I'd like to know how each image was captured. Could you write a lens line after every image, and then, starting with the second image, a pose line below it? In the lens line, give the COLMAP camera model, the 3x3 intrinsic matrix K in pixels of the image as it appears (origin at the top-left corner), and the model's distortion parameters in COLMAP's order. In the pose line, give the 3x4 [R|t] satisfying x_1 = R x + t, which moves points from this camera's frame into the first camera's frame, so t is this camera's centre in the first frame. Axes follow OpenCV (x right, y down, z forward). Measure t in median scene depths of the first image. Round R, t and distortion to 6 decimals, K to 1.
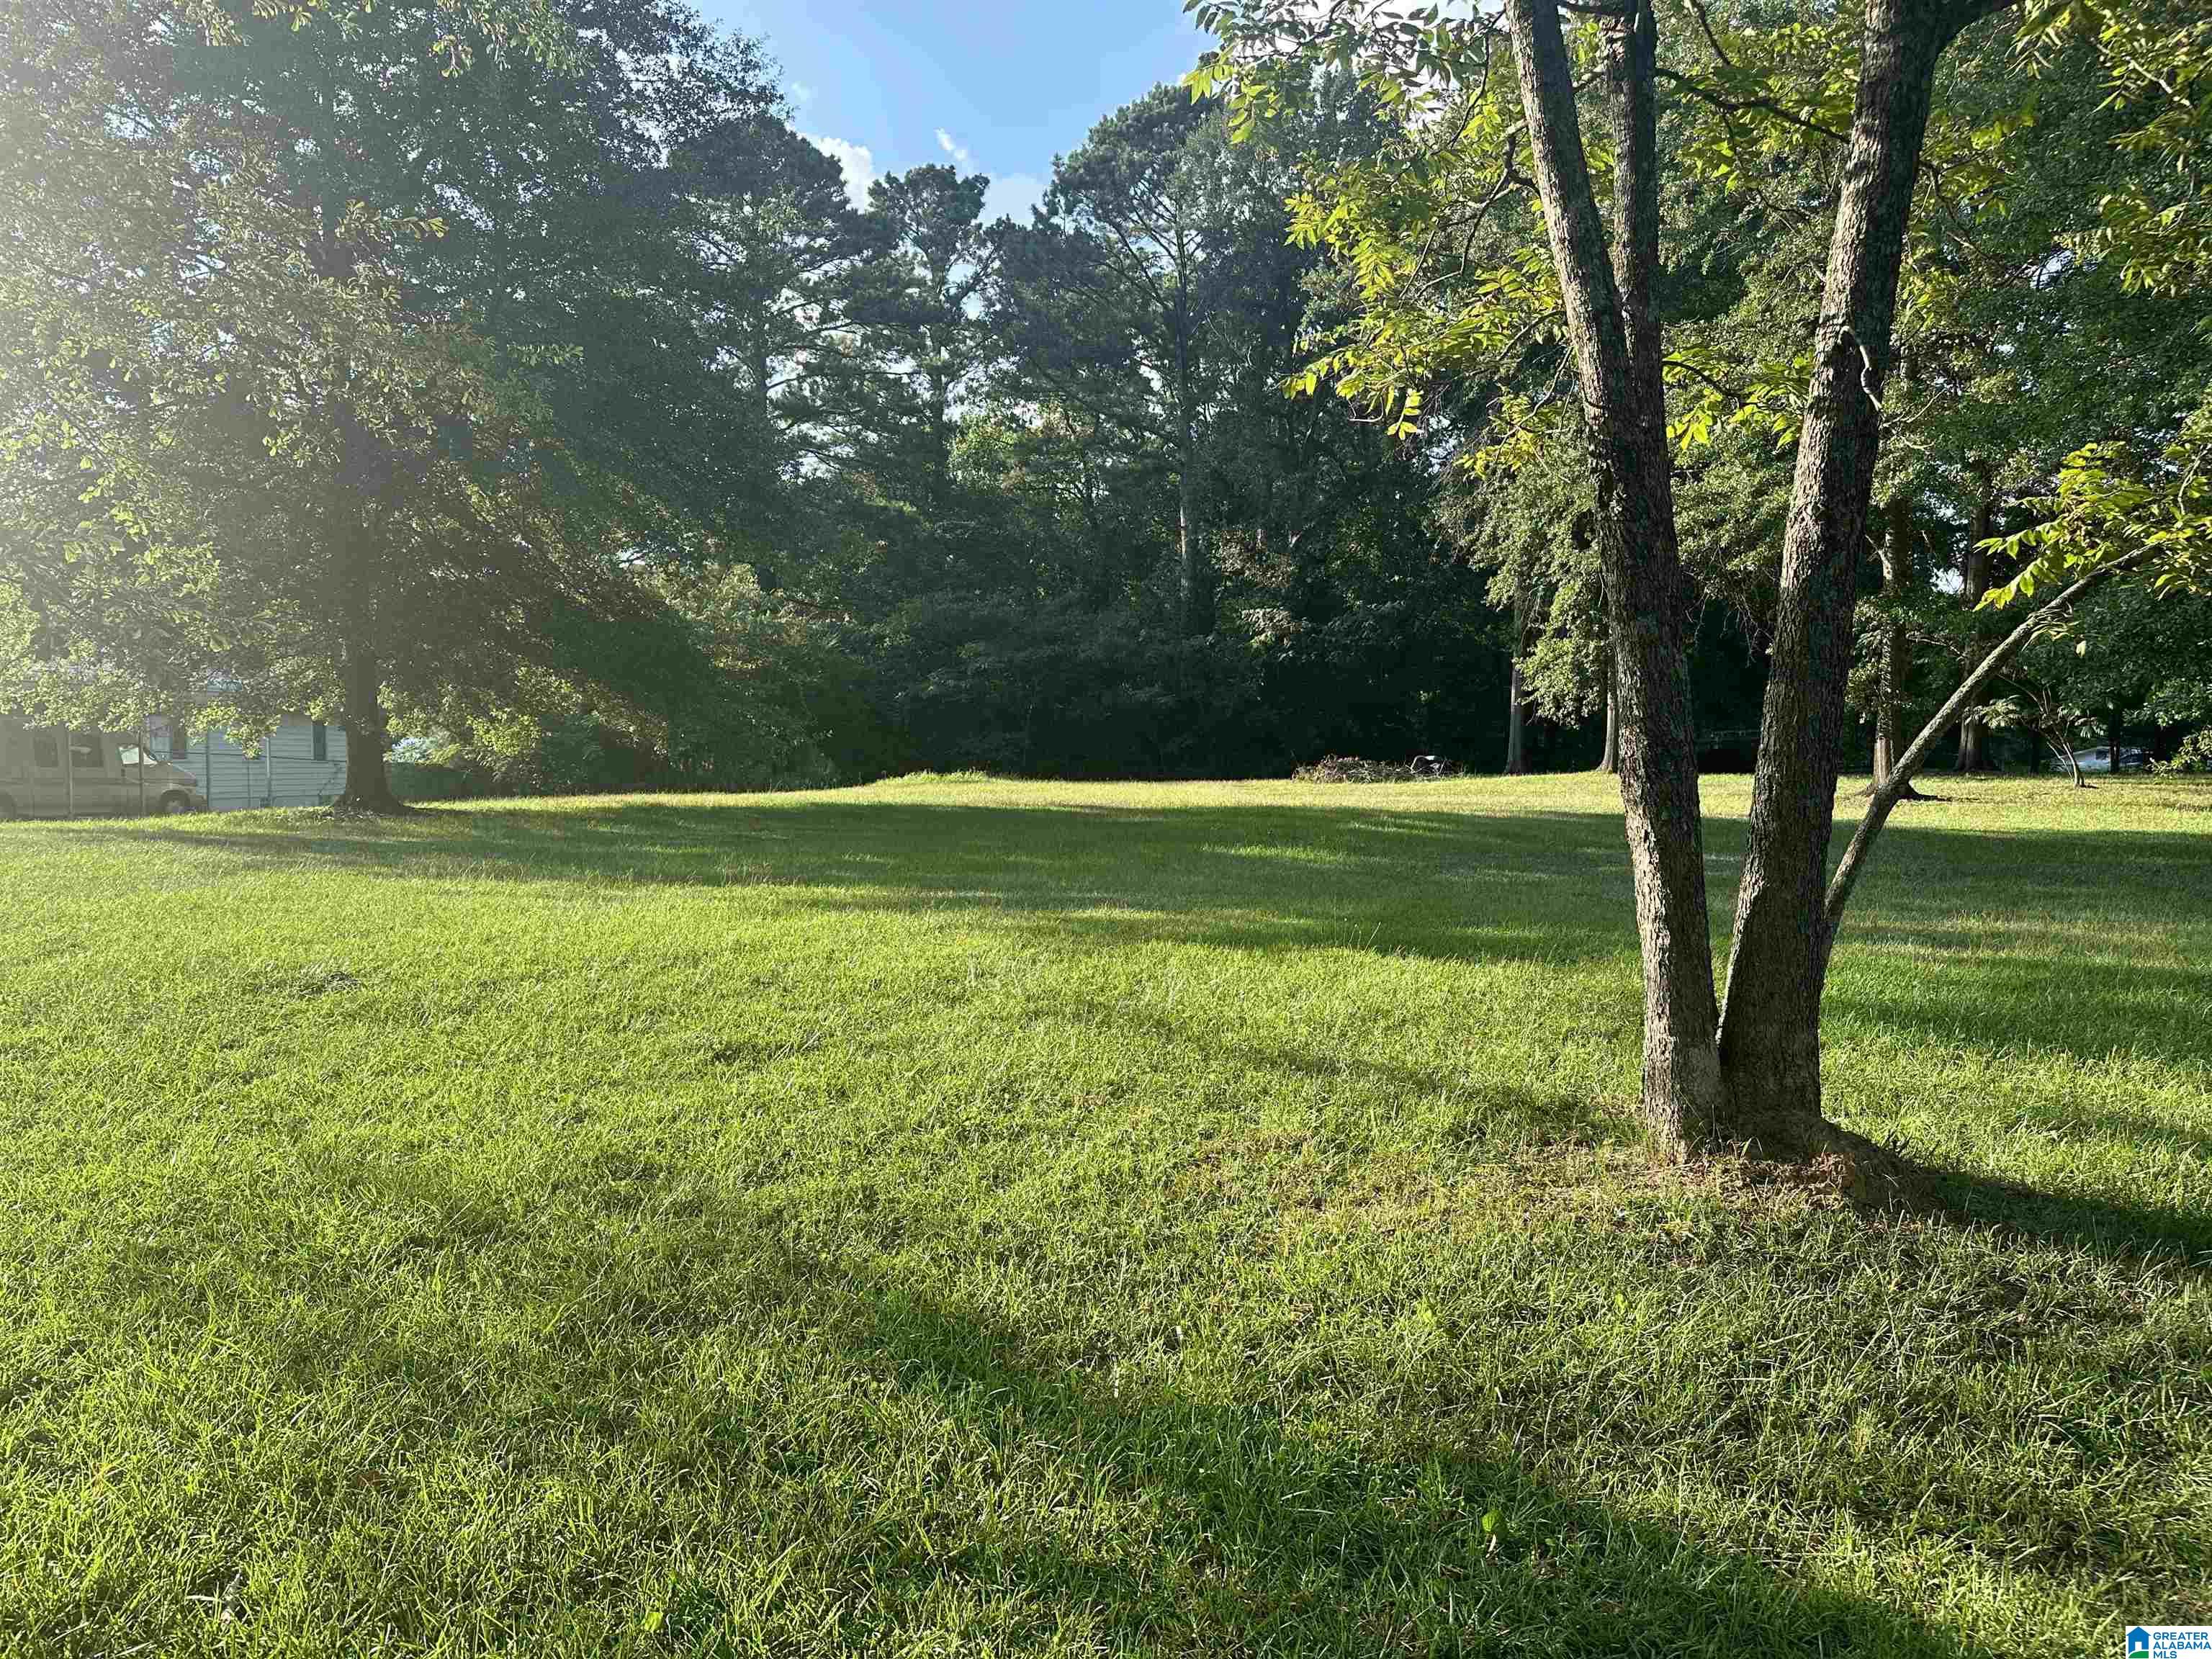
lens RADIAL K [[1547.8, 0, 1106.0], [0, 1547.8, 829.5], [0, 0, 1]] dist [0.082070, -0.108244]
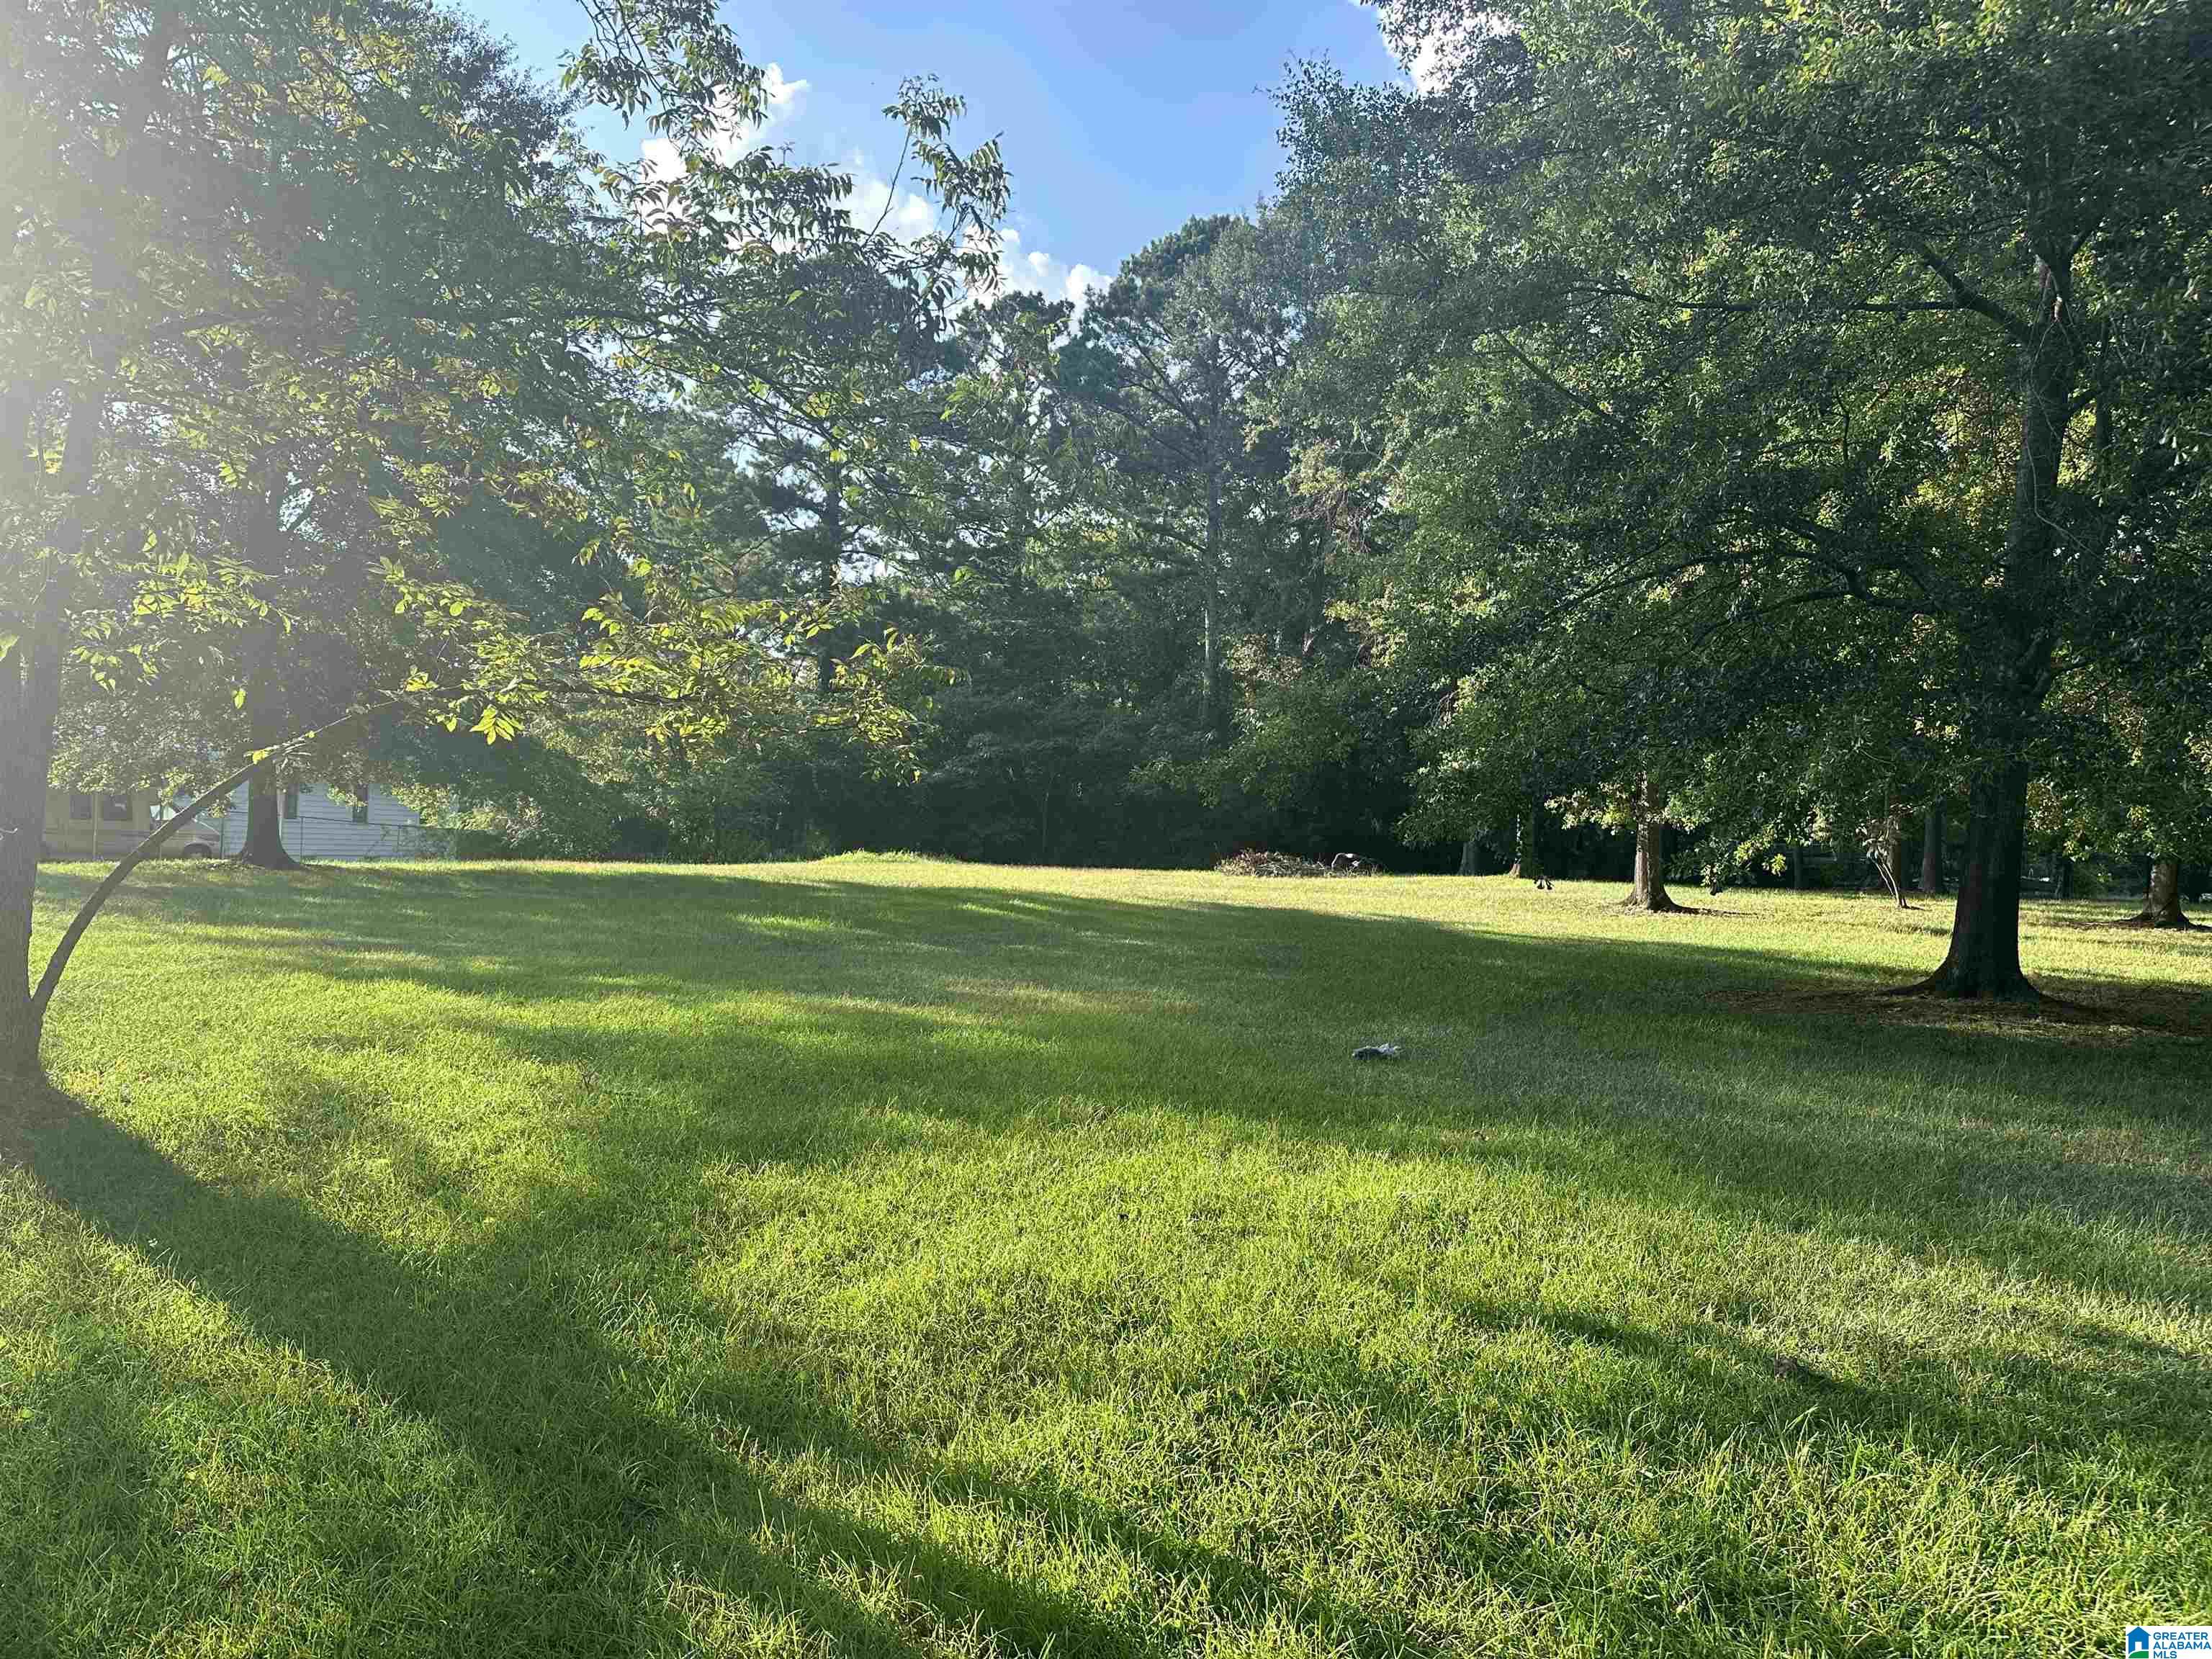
lens RADIAL K [[1547.8, 0, 1106.0], [0, 1547.8, 829.5], [0, 0, 1]] dist [0.082070, -0.108244]
pose [[0.988659, 0.034353, -0.146195, 0.181894], [-0.042638, 0.997634, -0.053923, -0.000966], [0.143996, 0.059545, 0.987785, -0.040914]]
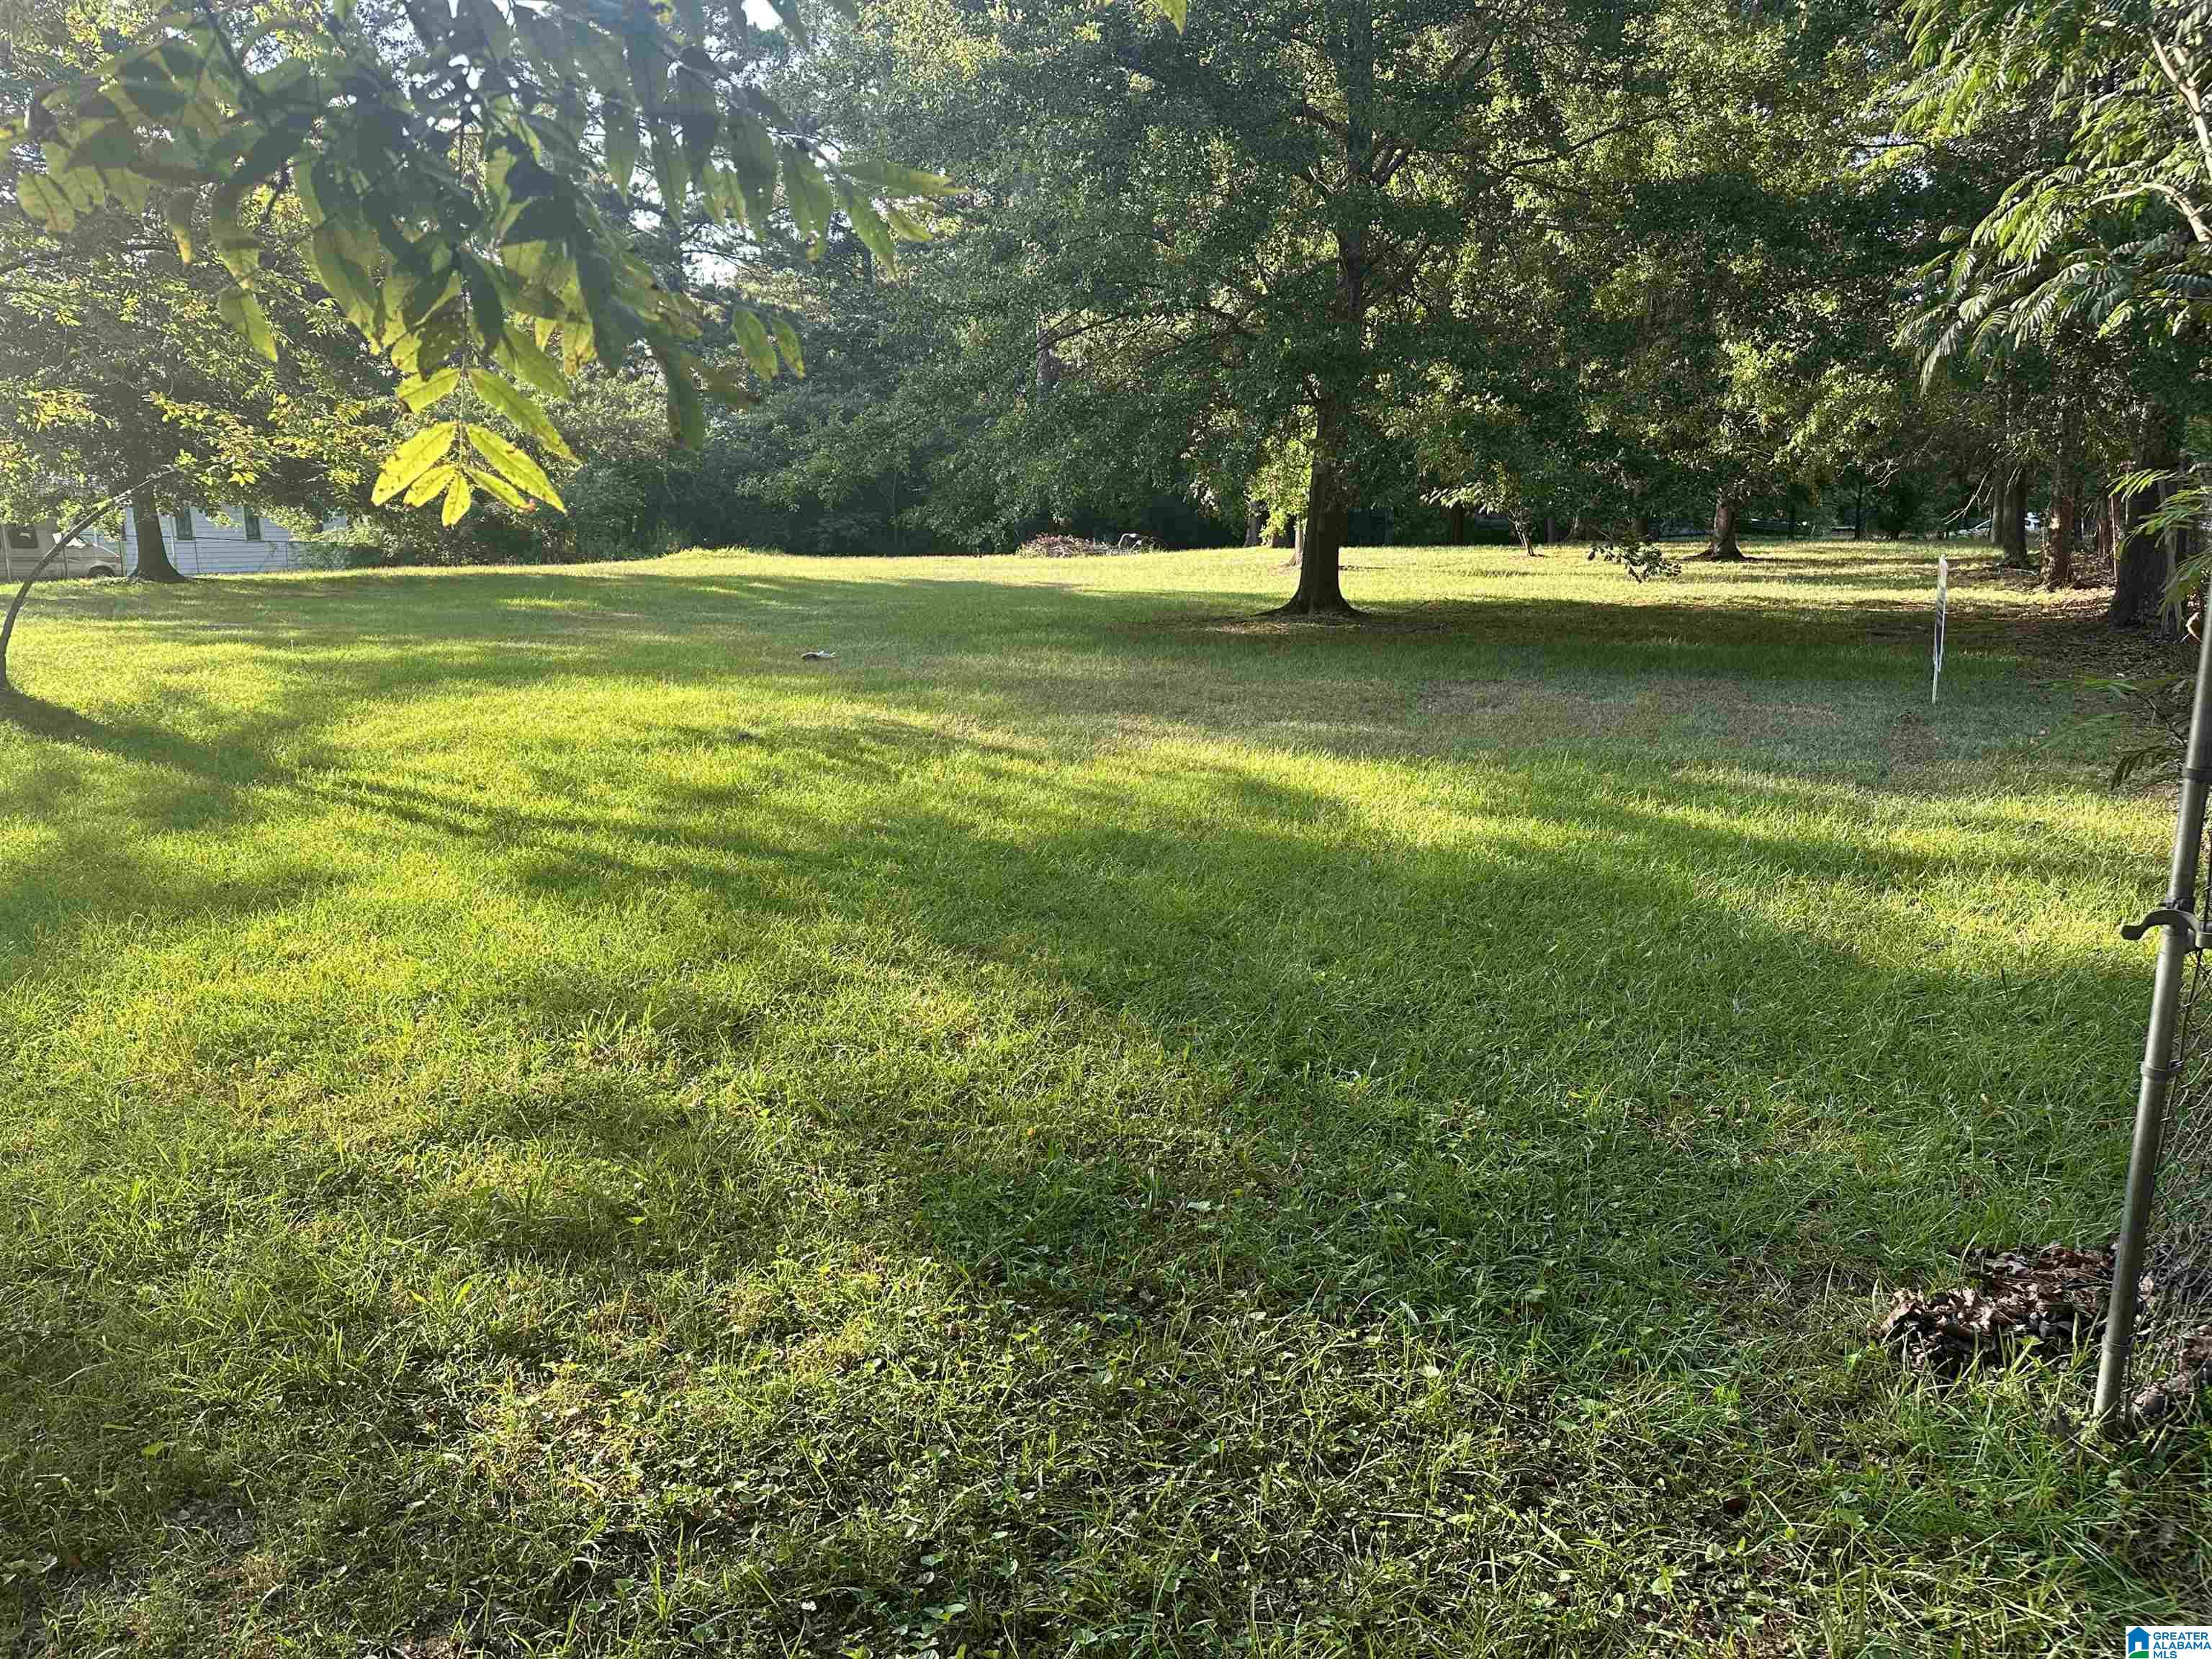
lens RADIAL K [[1547.8, 0, 1106.0], [0, 1547.8, 829.5], [0, 0, 1]] dist [0.082070, -0.108244]
pose [[0.993497, 0.012846, -0.113129, 0.298164], [0.003701, 0.989445, 0.144858, 0.004487], [0.113796, -0.144335, 0.982964, -0.176689]]
